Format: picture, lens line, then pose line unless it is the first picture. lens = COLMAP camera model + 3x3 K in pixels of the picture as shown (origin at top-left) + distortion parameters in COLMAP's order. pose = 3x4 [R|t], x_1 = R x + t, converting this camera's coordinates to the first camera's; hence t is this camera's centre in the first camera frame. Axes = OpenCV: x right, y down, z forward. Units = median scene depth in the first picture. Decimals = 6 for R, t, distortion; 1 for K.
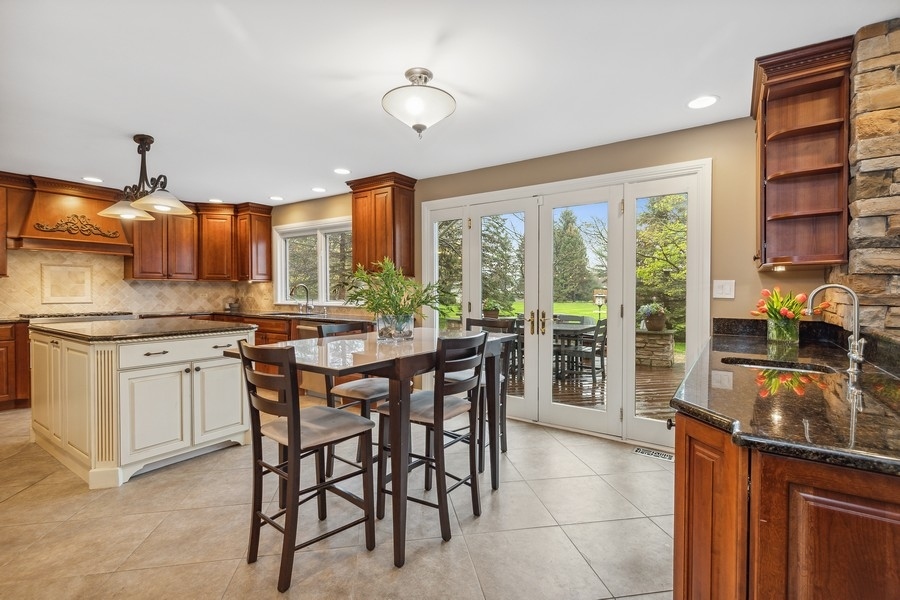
lens RADIAL K [[416.0, 0, 453.6], [0, 416.0, 296.9], [0, 0, 1]] dist [0.004173, -0.000435]
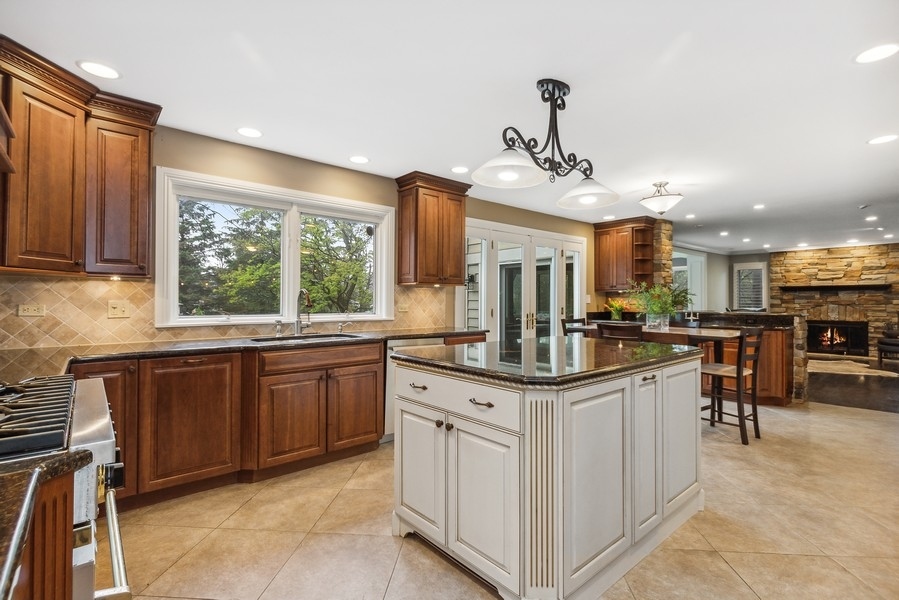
lens RADIAL K [[415.6, 0, 463.9], [0, 415.6, 296.3], [0, 0, 1]] dist [0.004173, -0.000435]
pose [[0.251162, 0.007522, 0.967916, -0.882860], [0.011719, 0.999873, -0.010811, -0.009832], [-0.967874, 0.014059, 0.251042, 0.587430]]
